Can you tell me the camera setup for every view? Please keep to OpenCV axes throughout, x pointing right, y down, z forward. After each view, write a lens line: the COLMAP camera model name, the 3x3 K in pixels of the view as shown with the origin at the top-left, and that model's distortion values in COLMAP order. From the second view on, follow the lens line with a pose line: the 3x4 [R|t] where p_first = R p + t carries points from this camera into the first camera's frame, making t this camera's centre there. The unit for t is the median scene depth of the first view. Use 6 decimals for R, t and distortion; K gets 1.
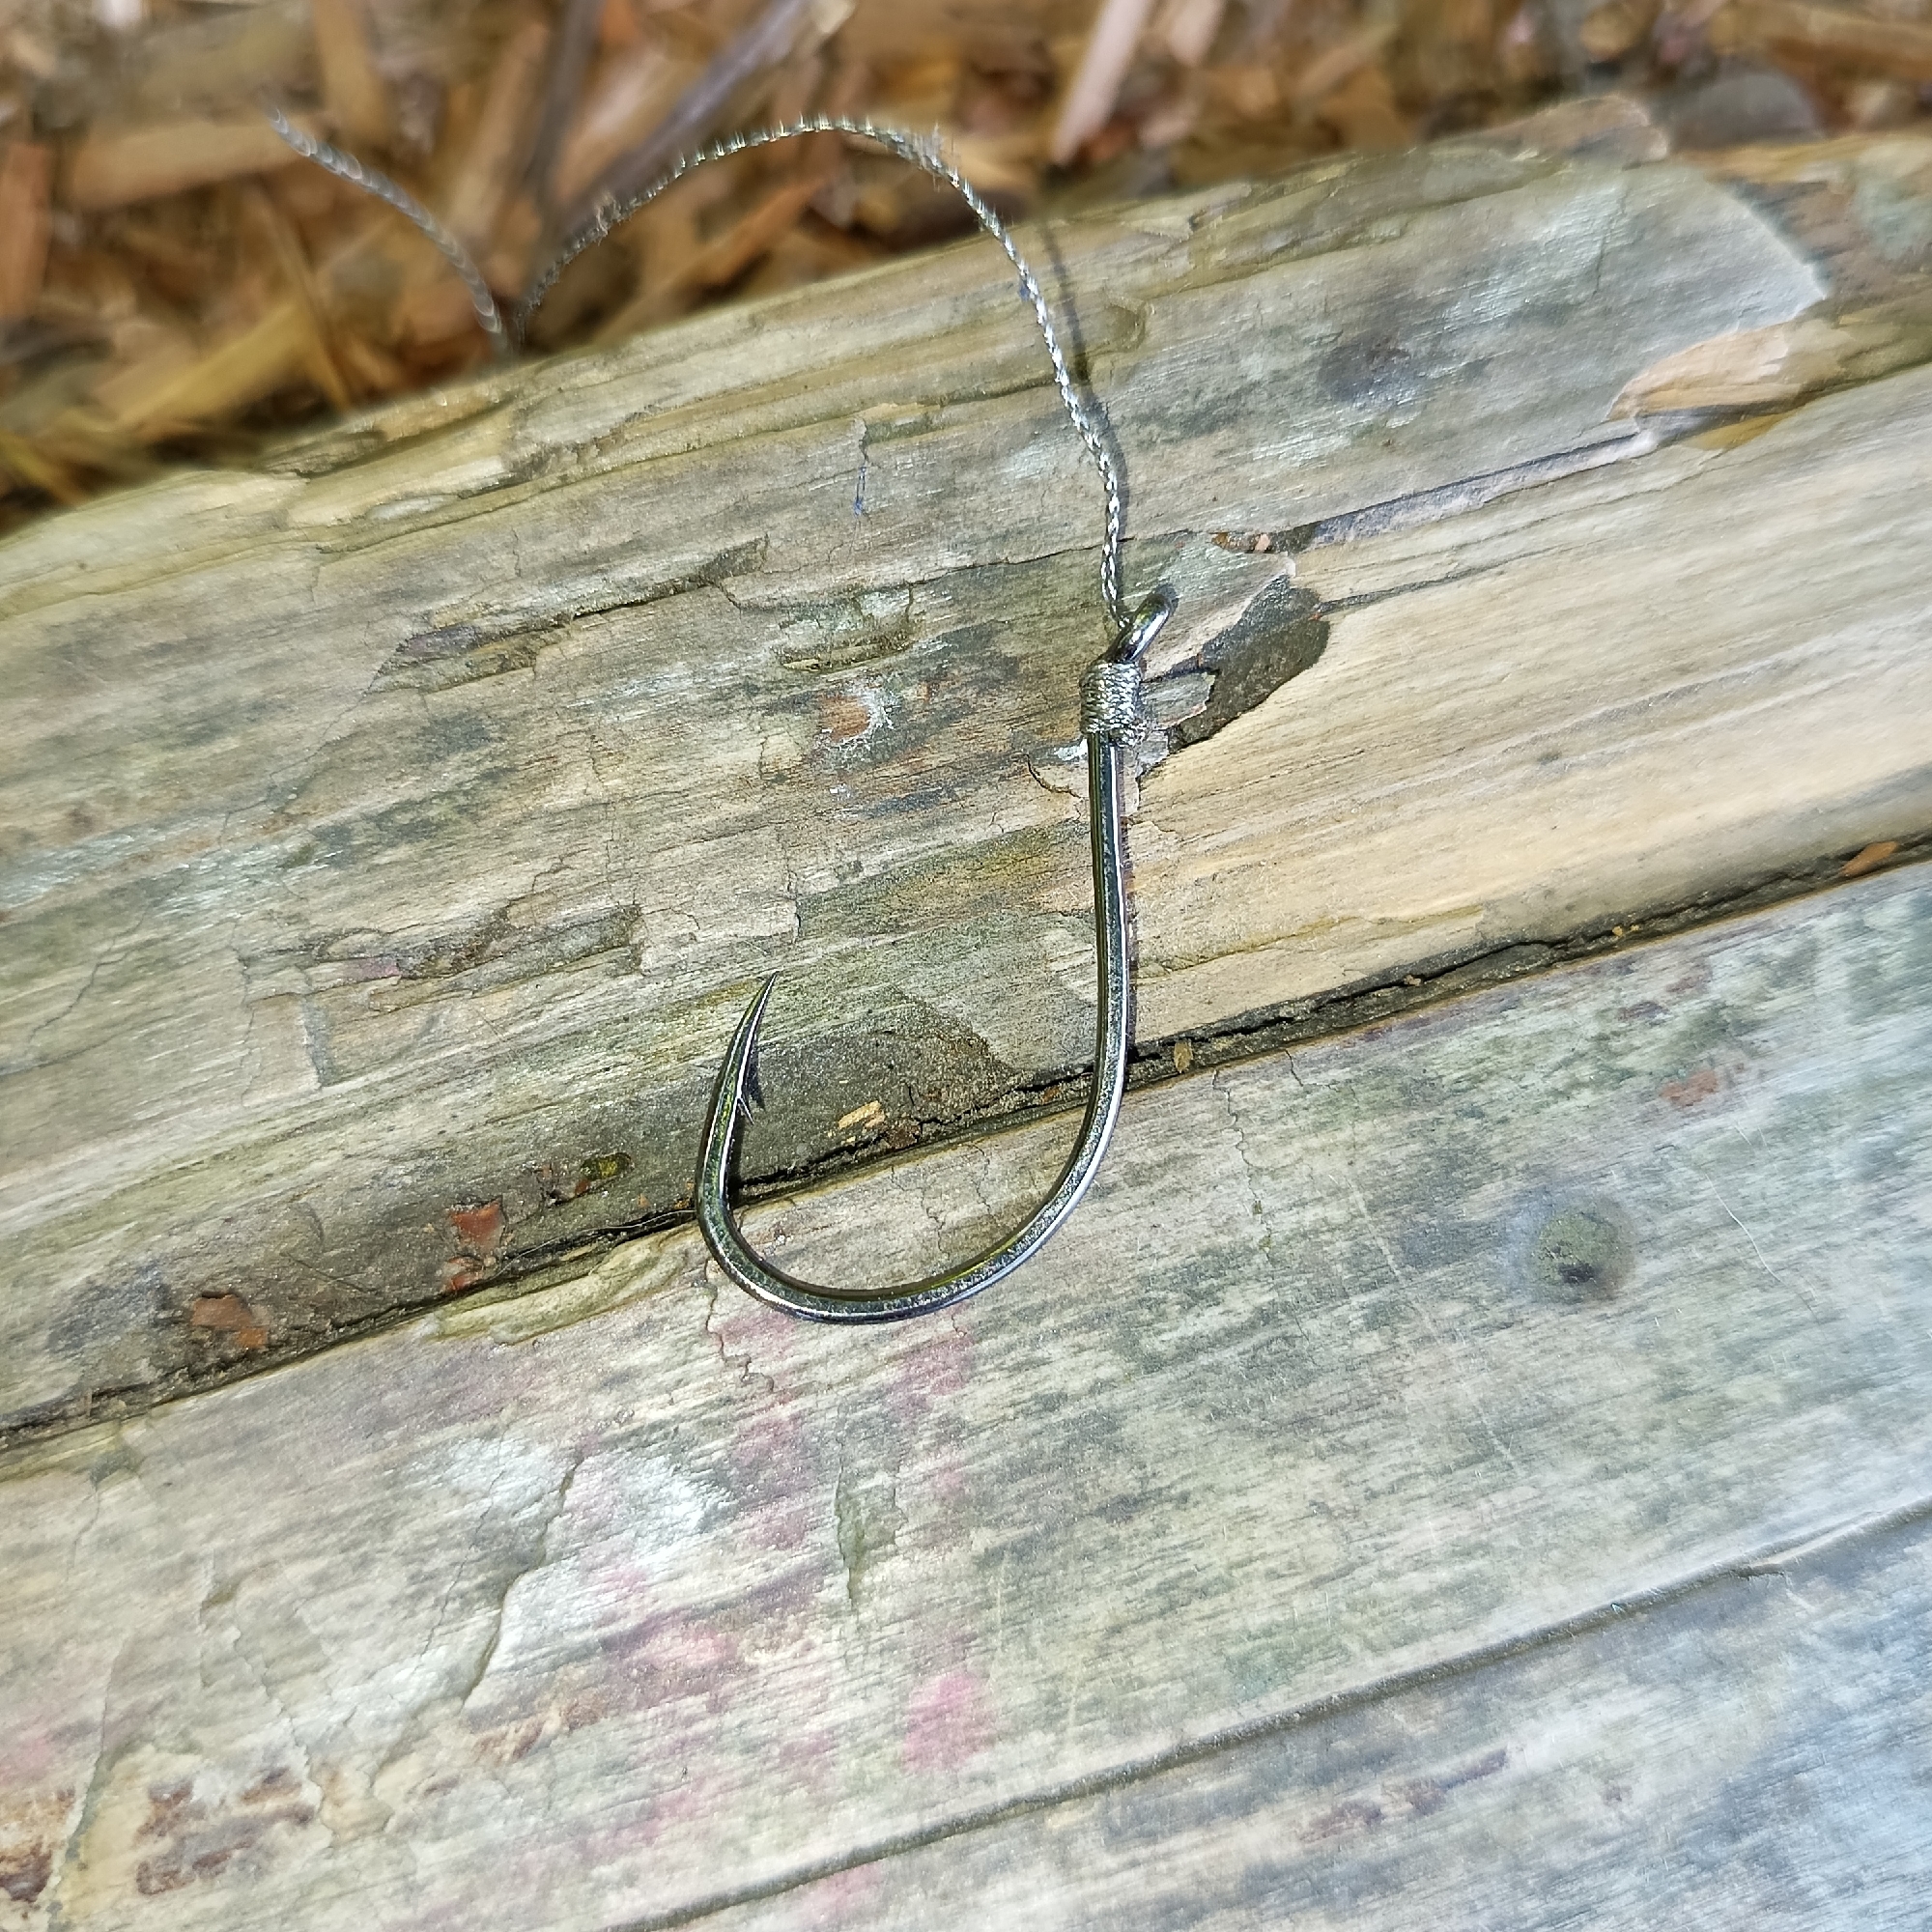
lens RADIAL K [[1999.5, 0, 966.0], [0, 1999.5, 966.0], [0, 0, 1]] dist [0.148339, -0.350538]
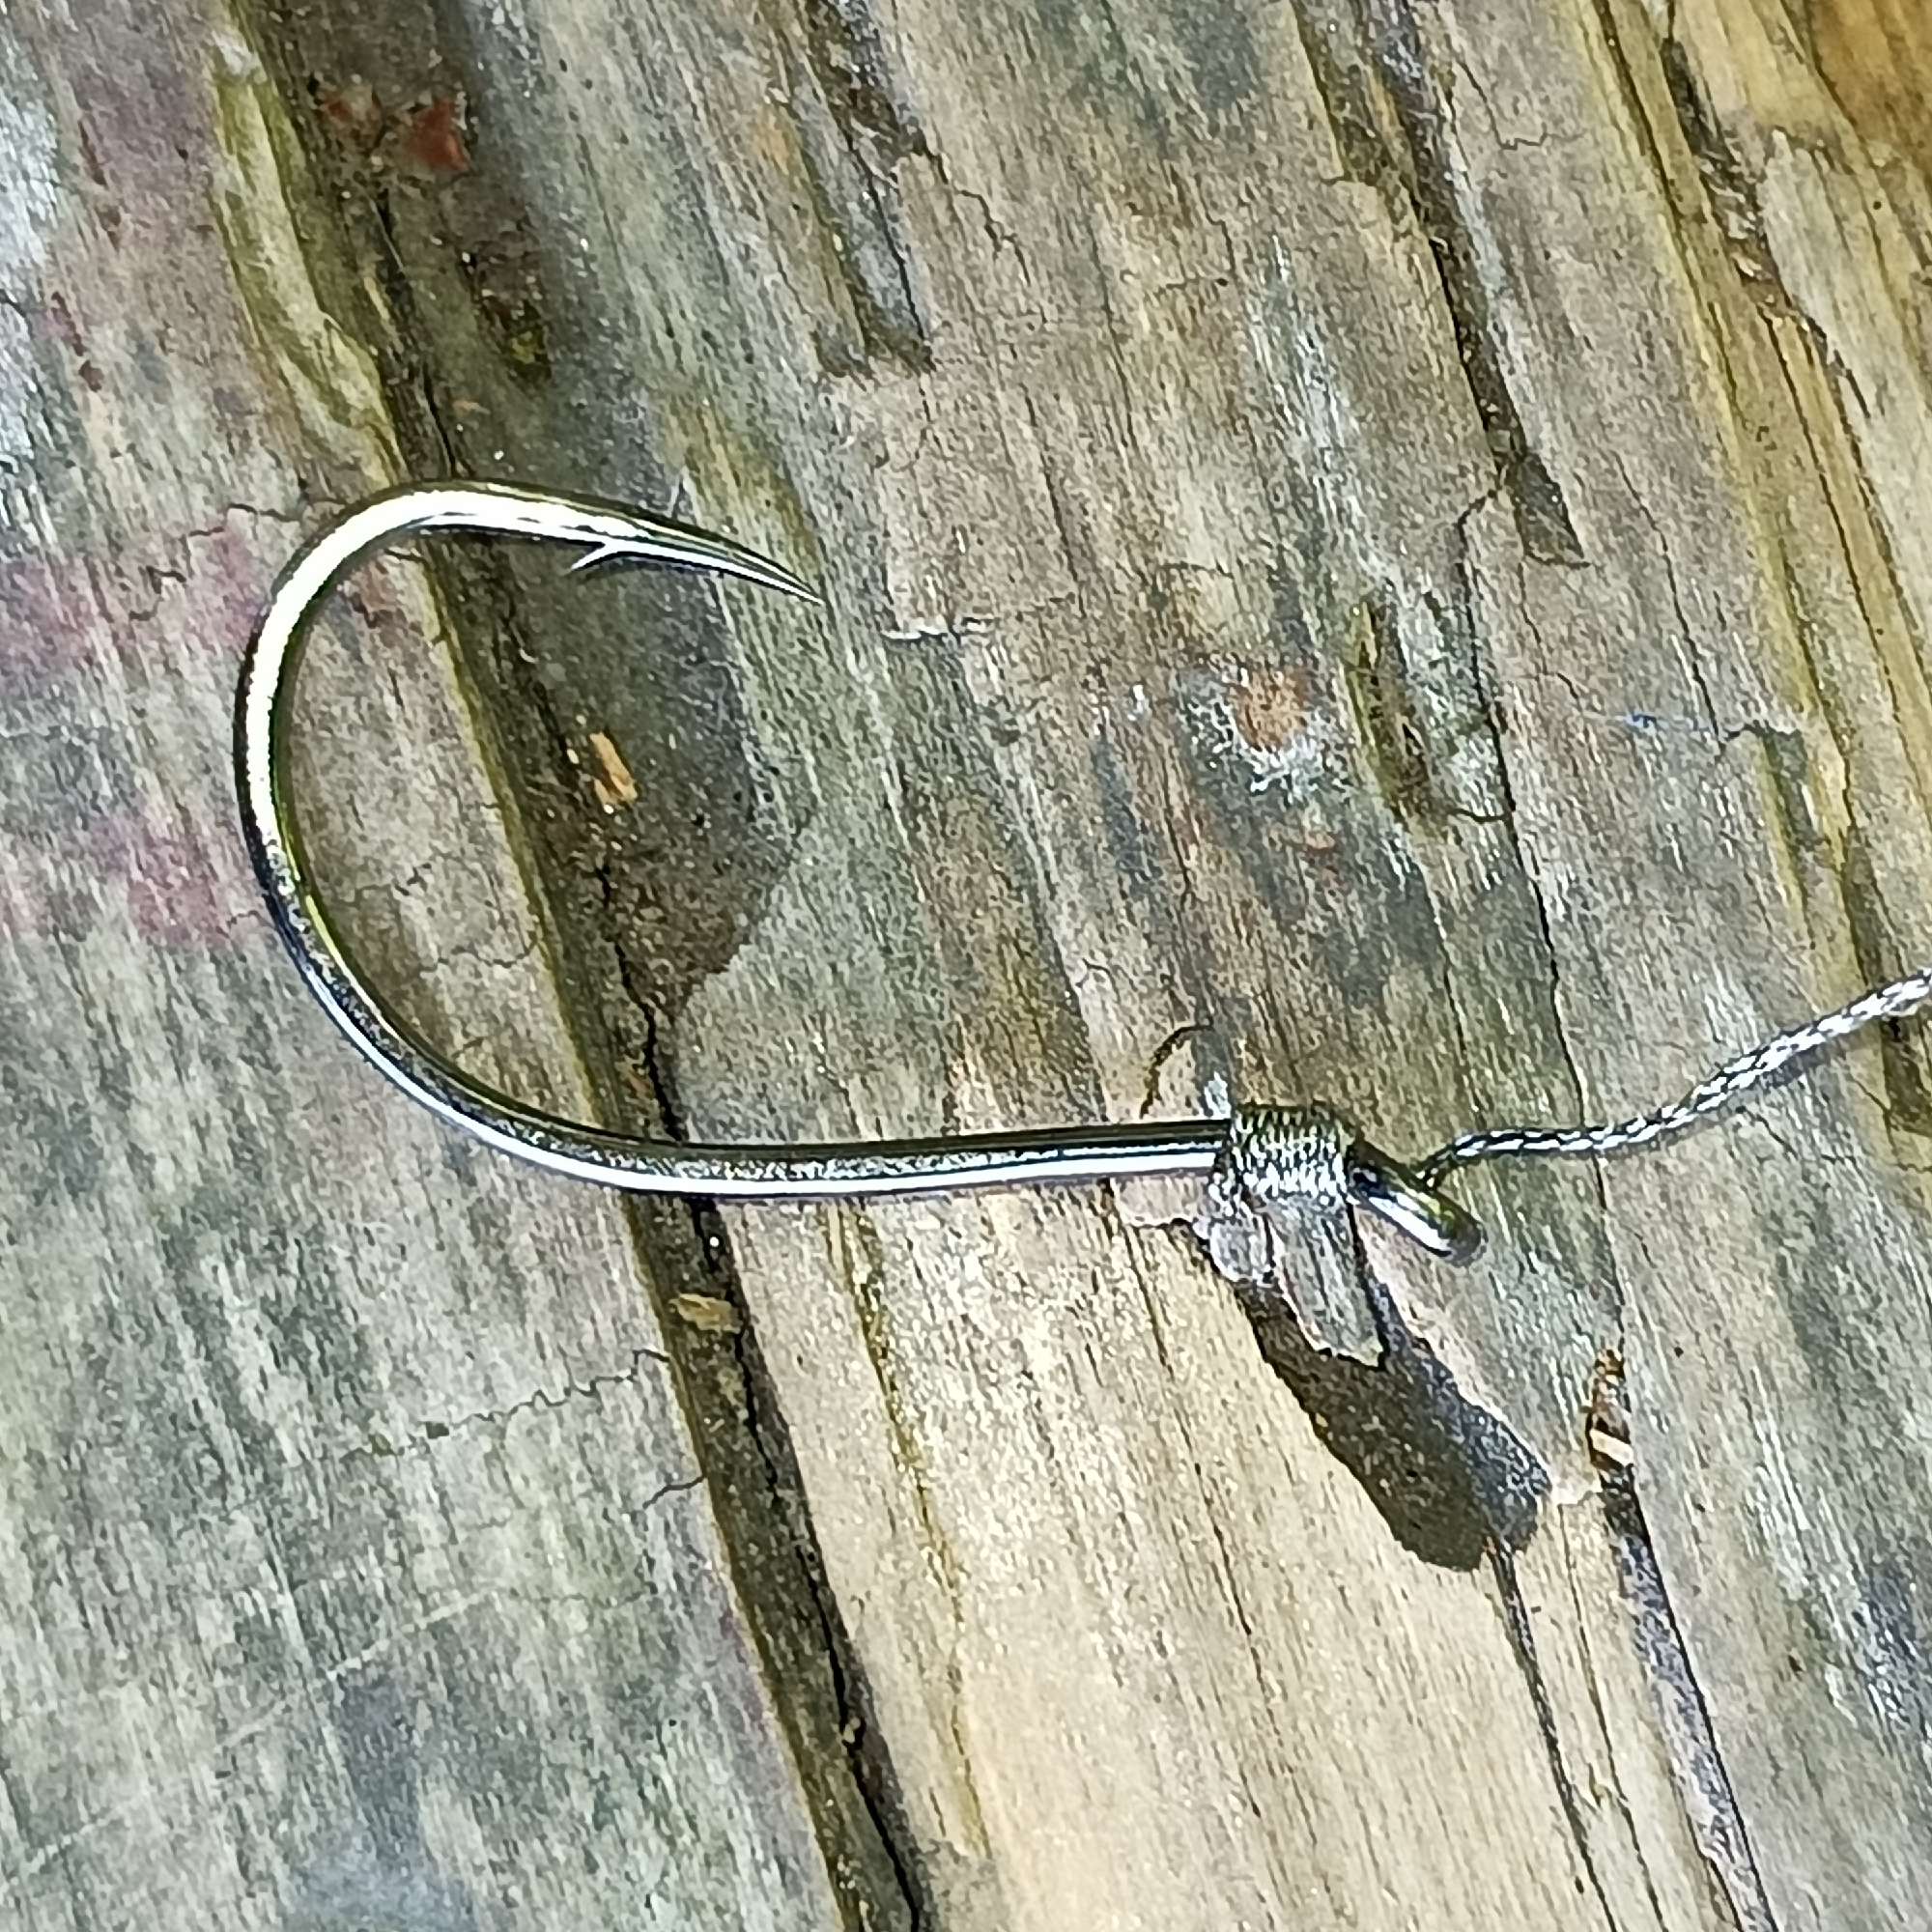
lens RADIAL K [[5279.0, 0, 966.0], [0, 5279.0, 966.0], [0, 0, 1]] dist [0.184419, 0.119825]
pose [[0.010852, 0.993734, -0.111245, 0.182216], [-0.988769, 0.027248, 0.146945, -0.259738], [0.149055, 0.108401, 0.982869, -0.503249]]
